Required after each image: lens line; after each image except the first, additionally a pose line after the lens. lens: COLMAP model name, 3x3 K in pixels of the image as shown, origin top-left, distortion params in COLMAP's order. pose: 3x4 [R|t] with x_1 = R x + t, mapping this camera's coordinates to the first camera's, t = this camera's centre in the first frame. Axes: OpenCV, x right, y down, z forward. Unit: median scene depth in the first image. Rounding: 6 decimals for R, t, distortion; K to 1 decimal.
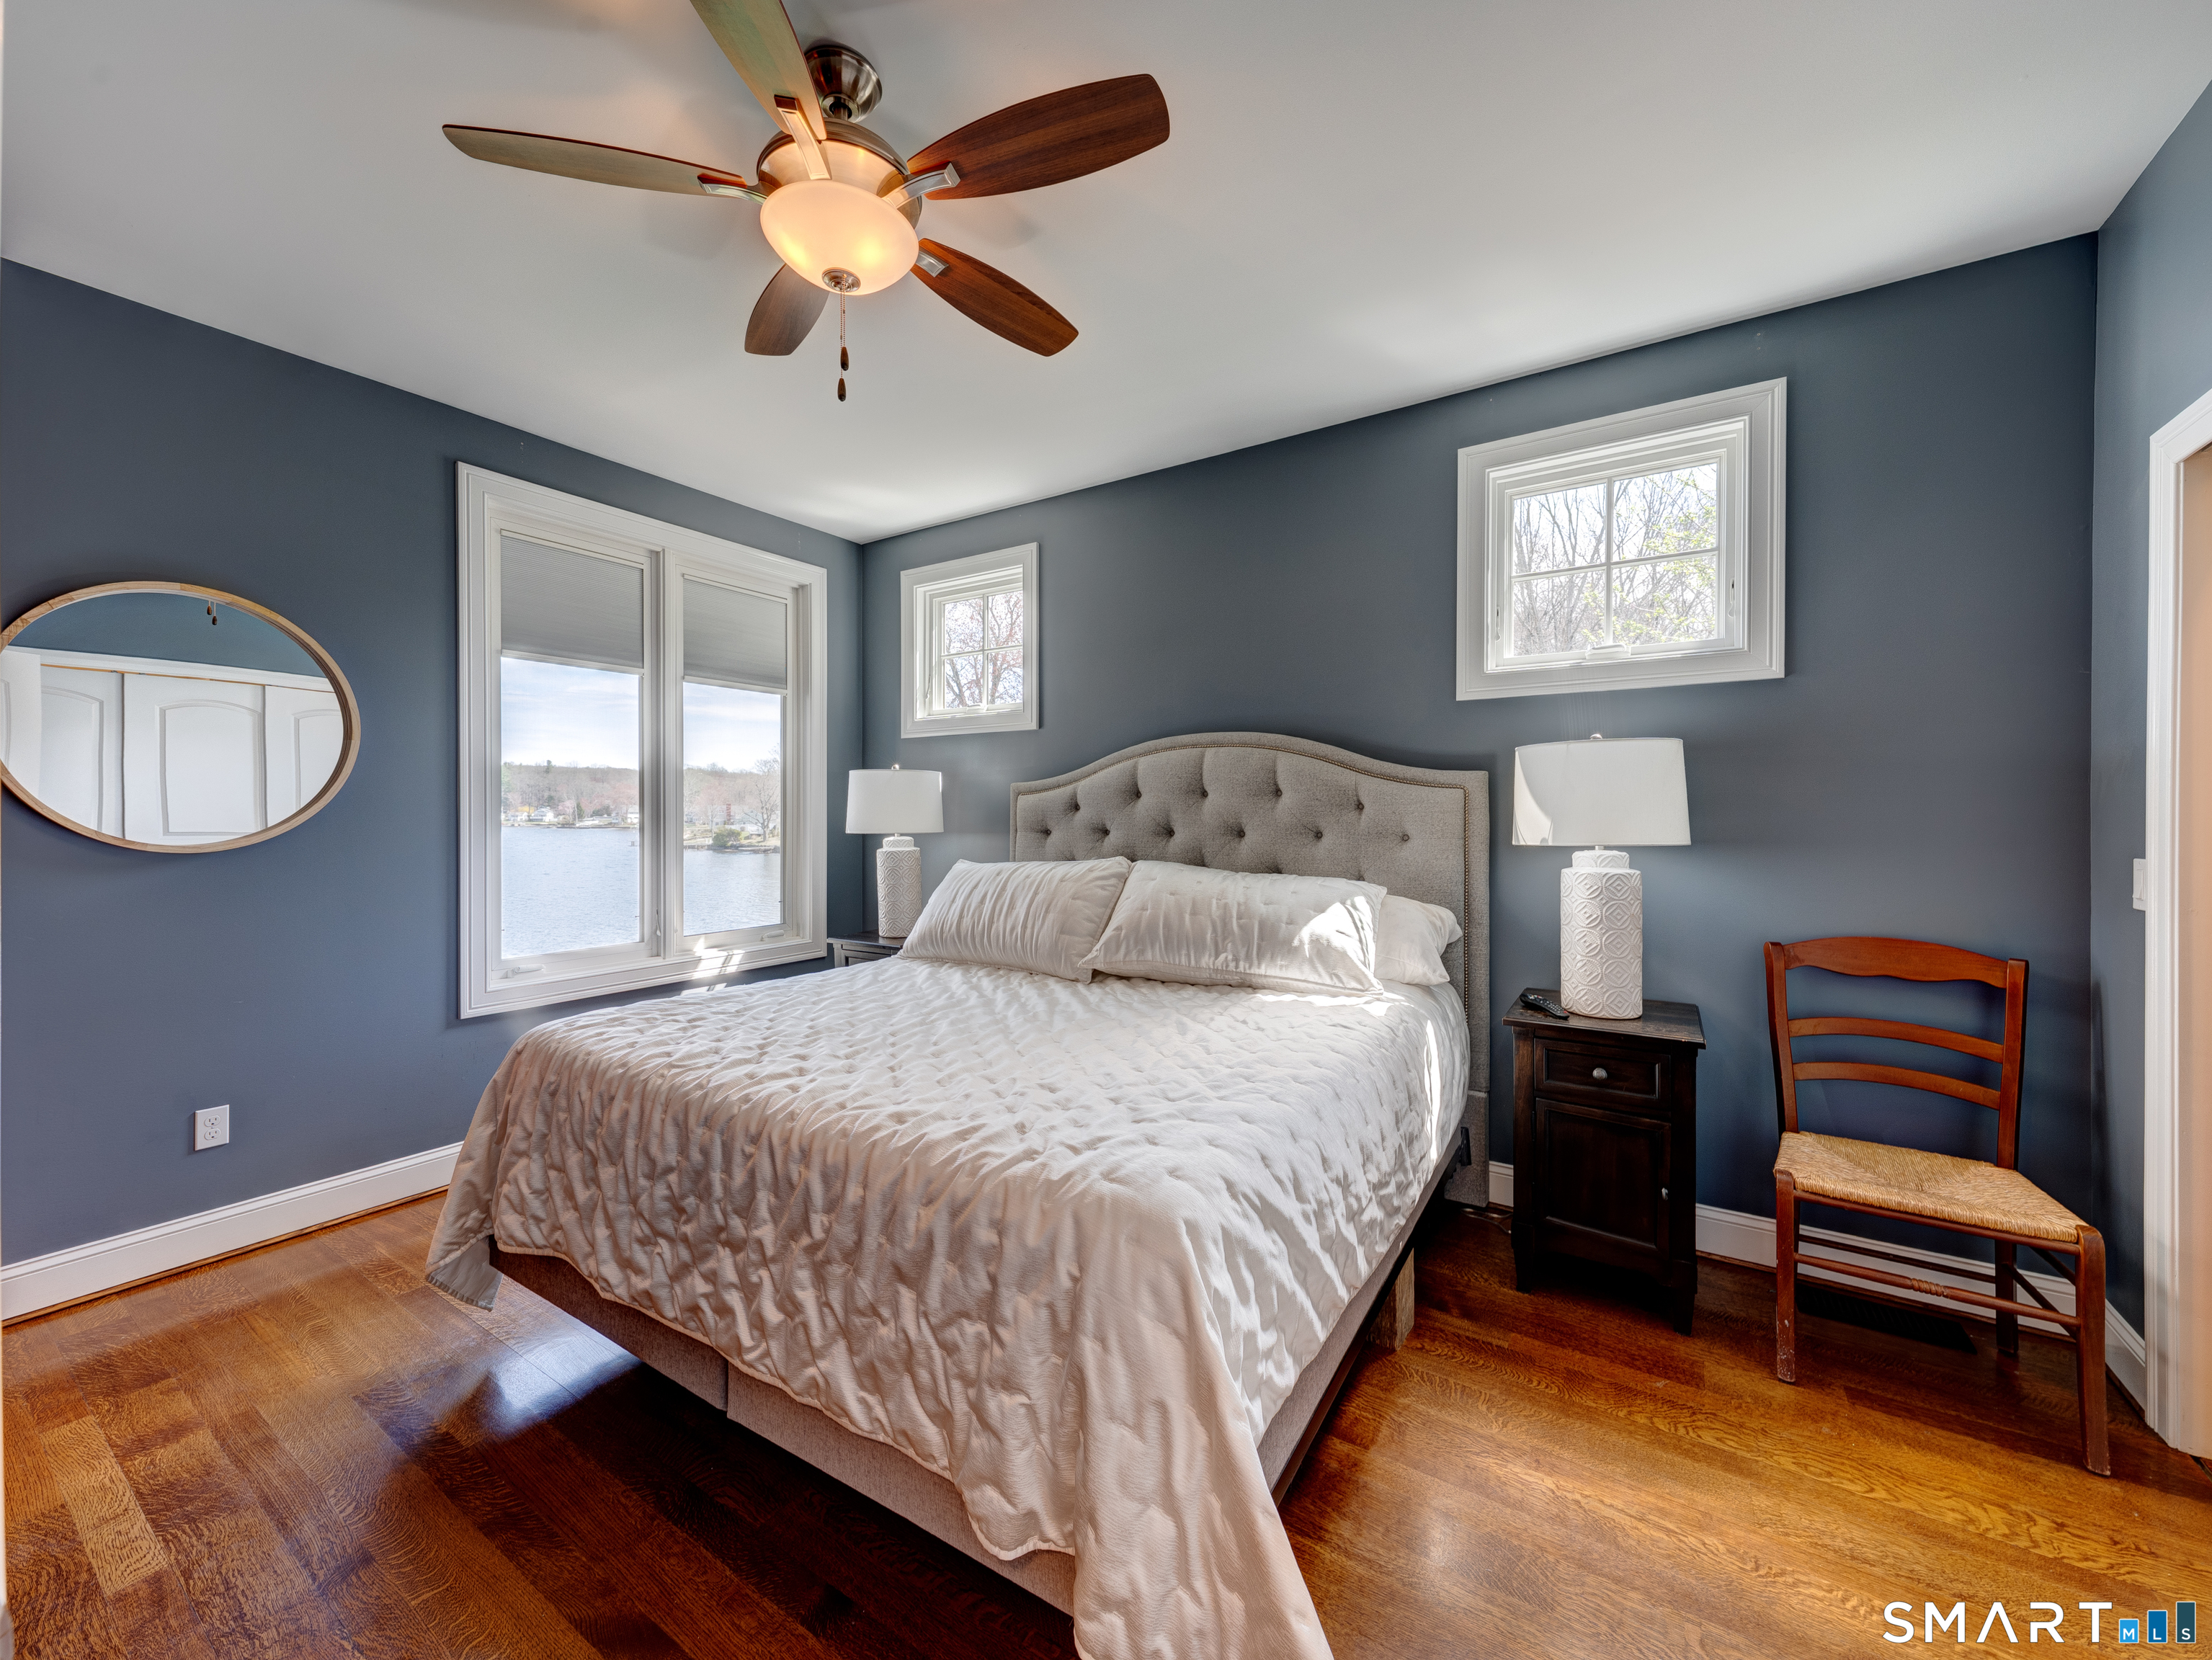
lens RADIAL K [[884.1, 0, 1083.7], [0, 884.1, 821.1], [0, 0, 1]] dist [0.006894, -0.001728]
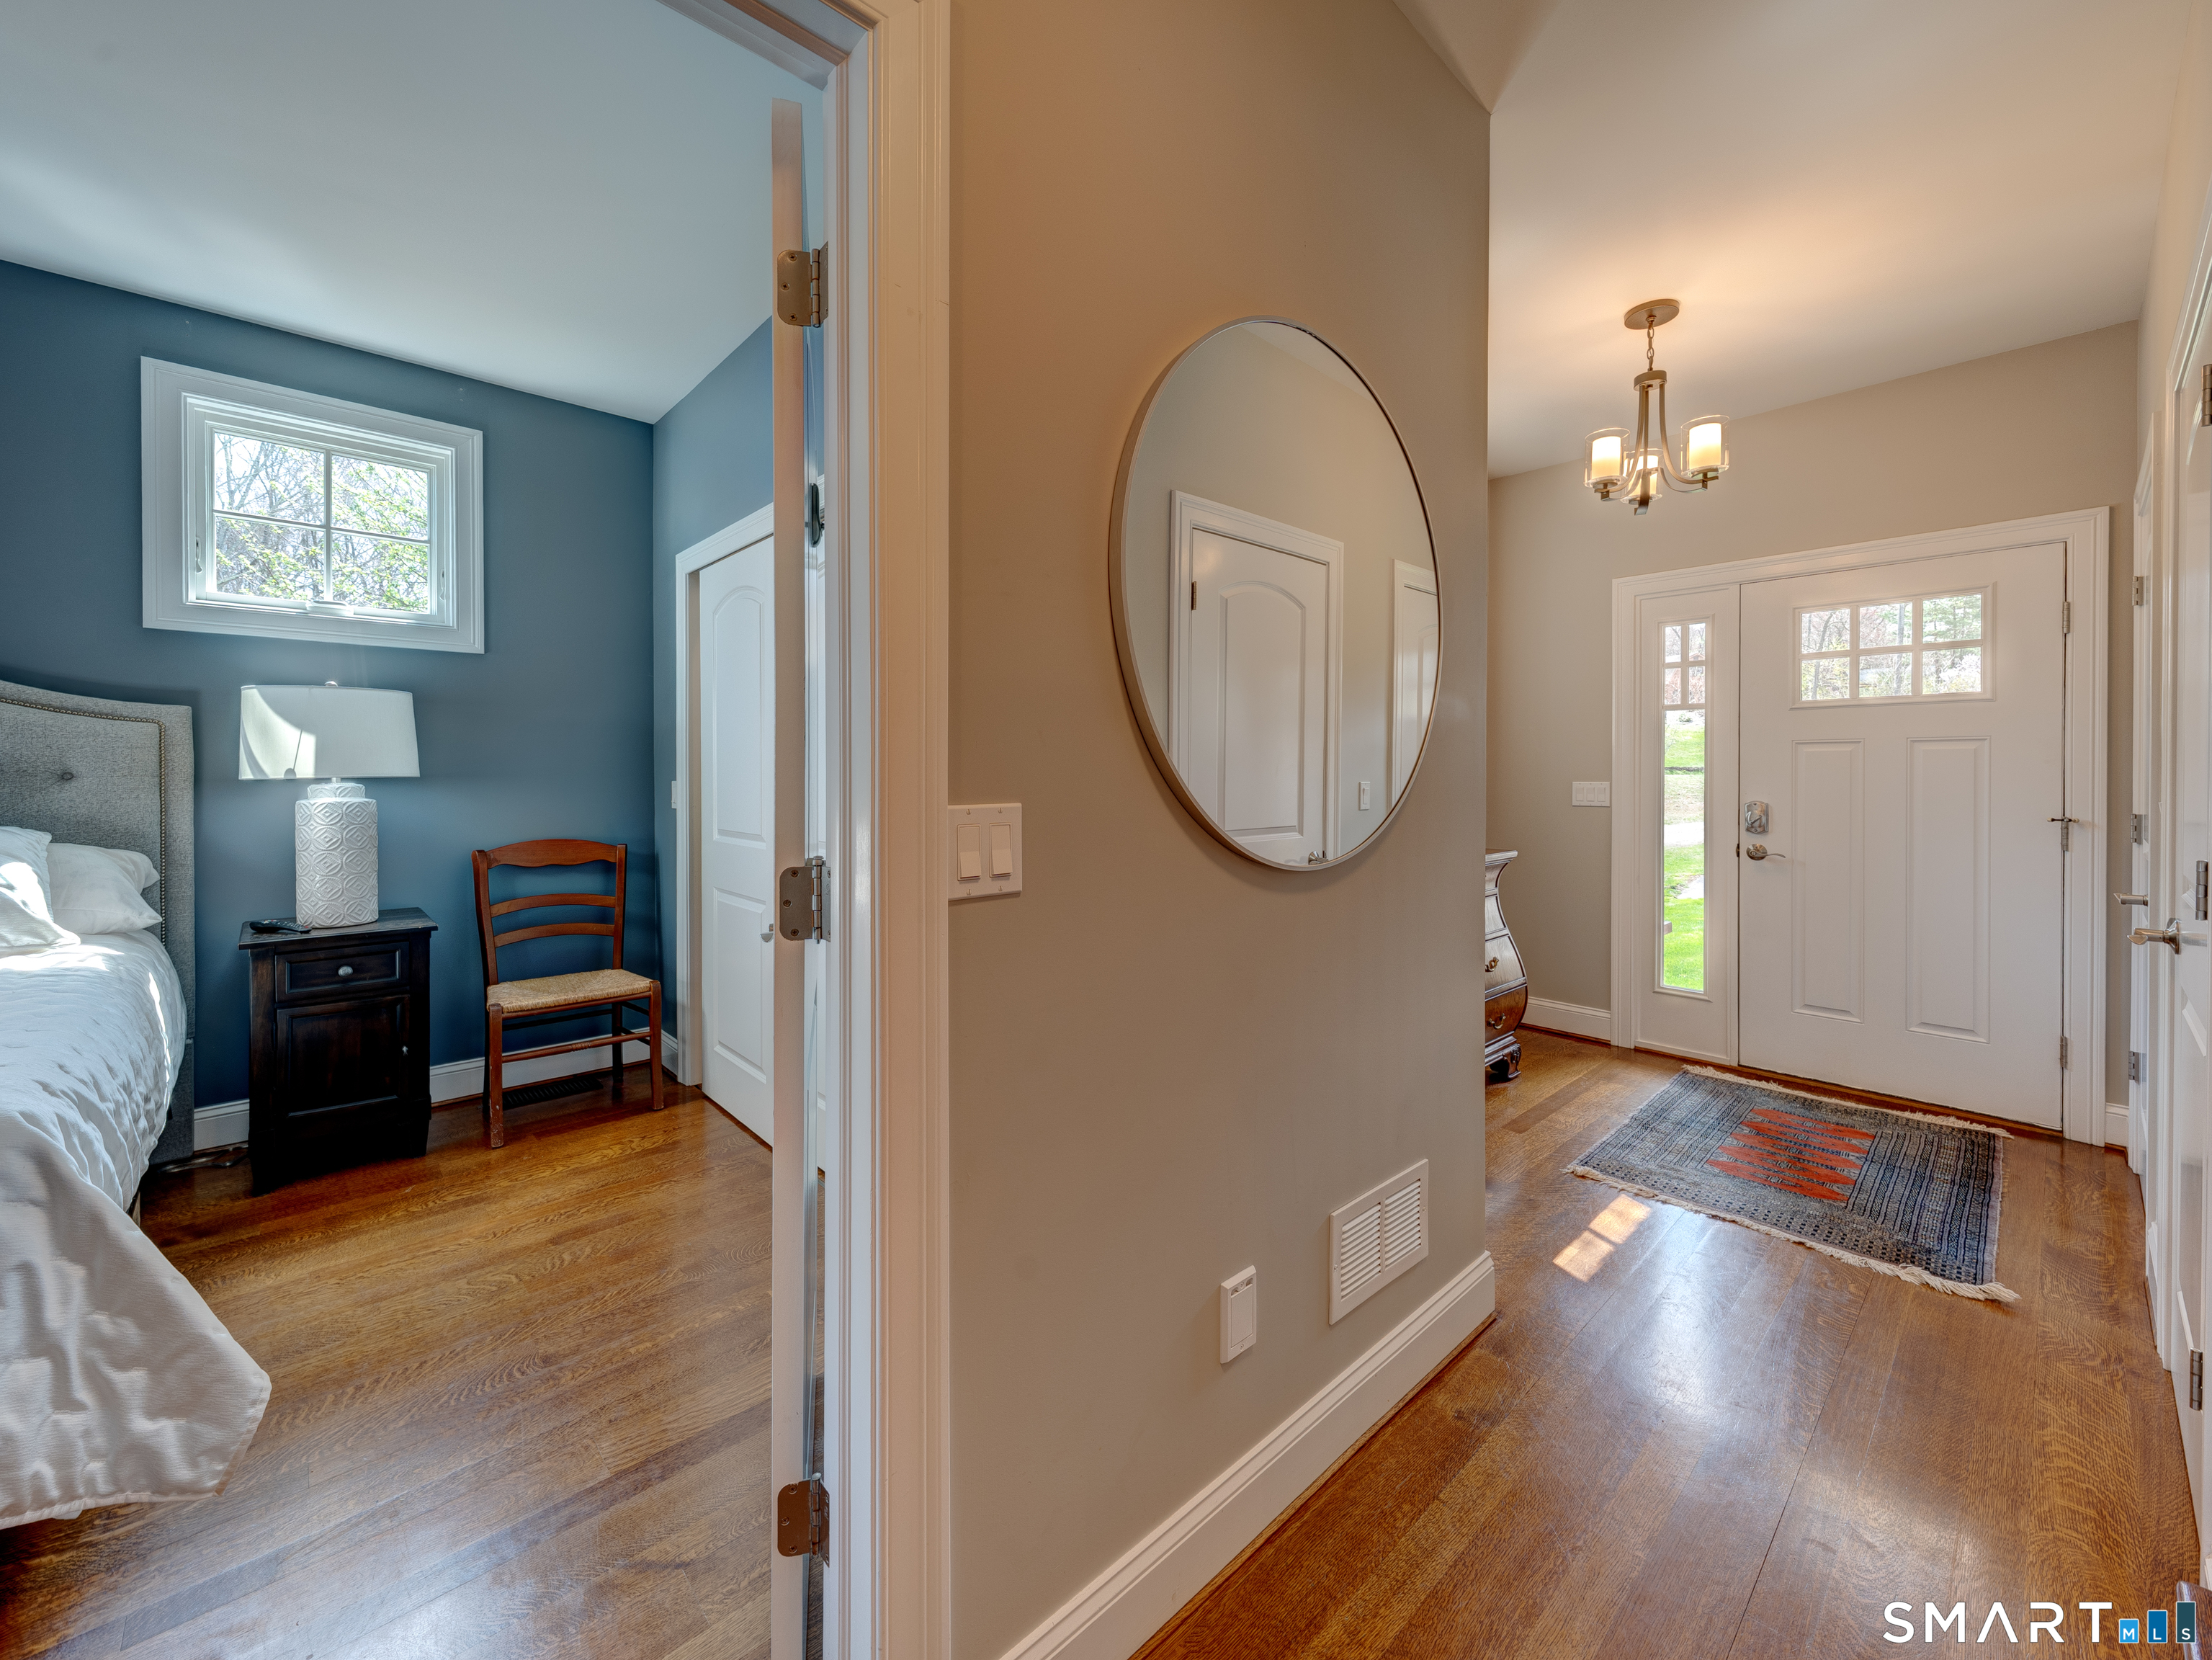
lens RADIAL K [[884.2, 0, 1118.7], [0, 884.2, 778.5], [0, 0, 1]] dist [0.006894, -0.001728]
pose [[0.237887, -0.007352, 0.971265, -0.304183], [0.004115, 0.999970, 0.006561, 0.024660], [-0.971284, 0.002436, 0.237910, -0.268510]]
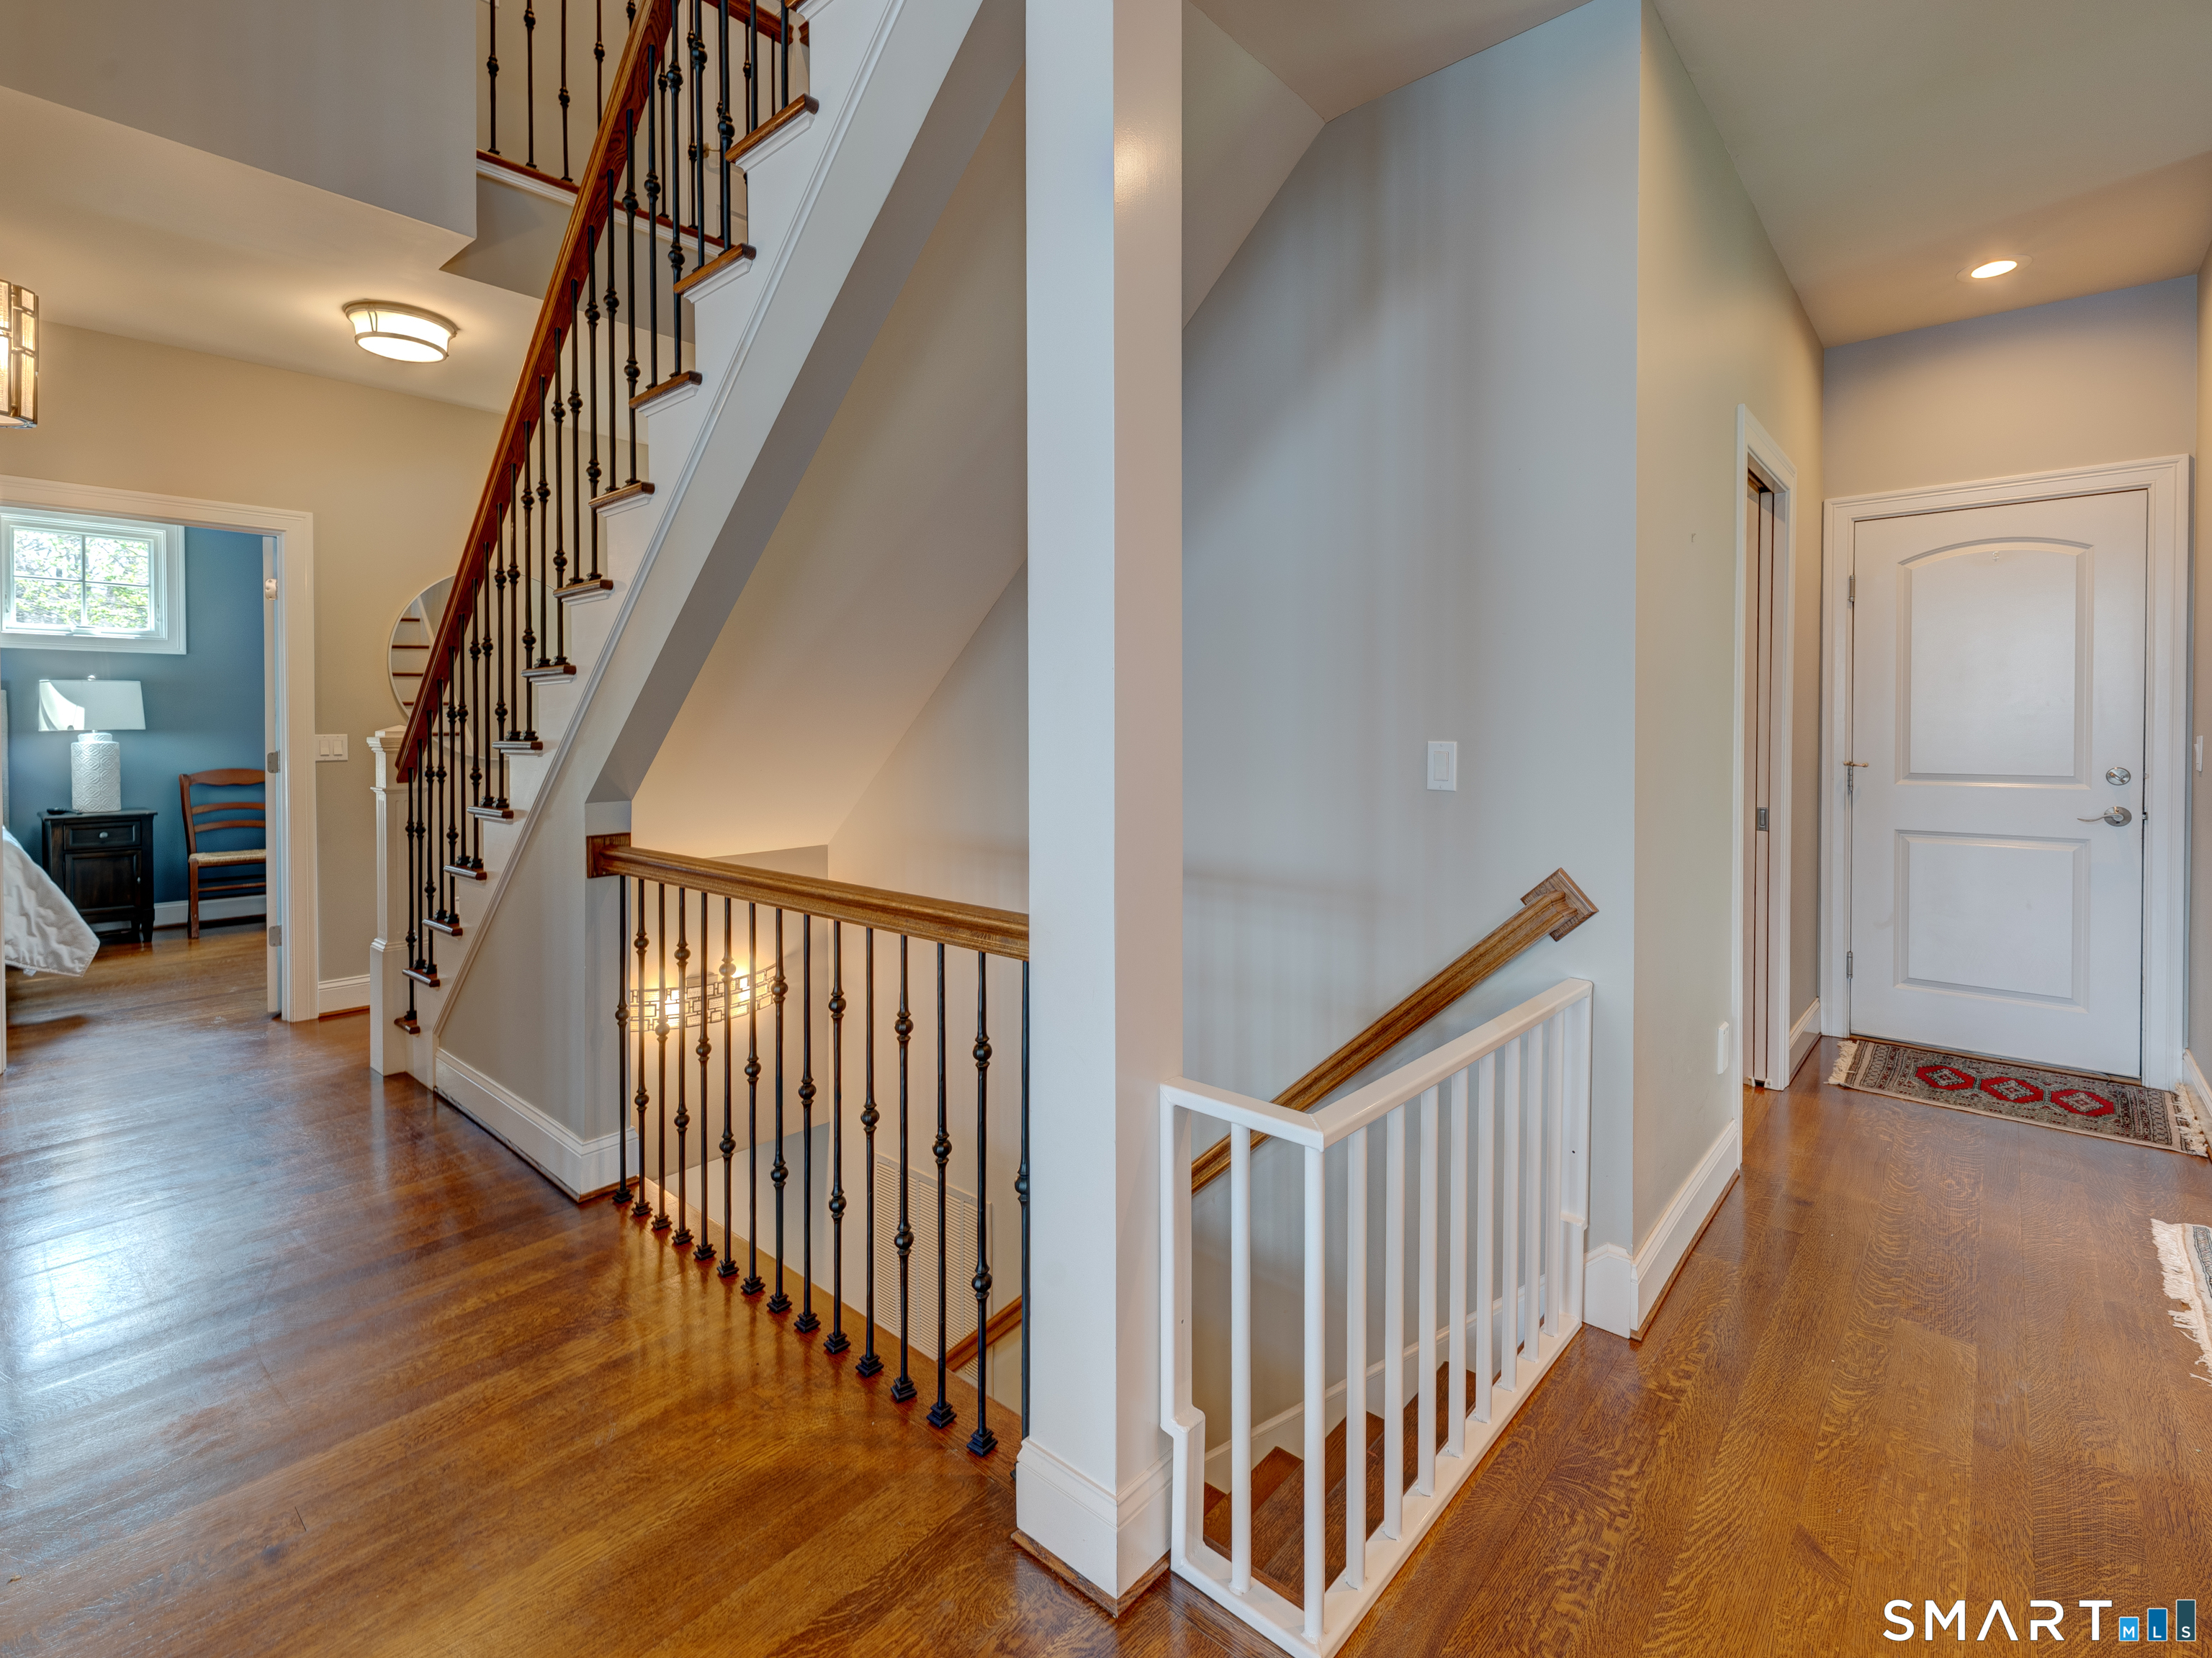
lens RADIAL K [[1036.4, 0, 1126.2], [0, 1036.4, 732.4], [0, 0, 1]] dist [-0.001545, -0.000510]
pose [[0.135574, -0.011258, 0.990703, -1.505249], [0.009905, 0.999901, 0.010007, 0.032459], [-0.990718, 0.008457, 0.135672, -1.733671]]
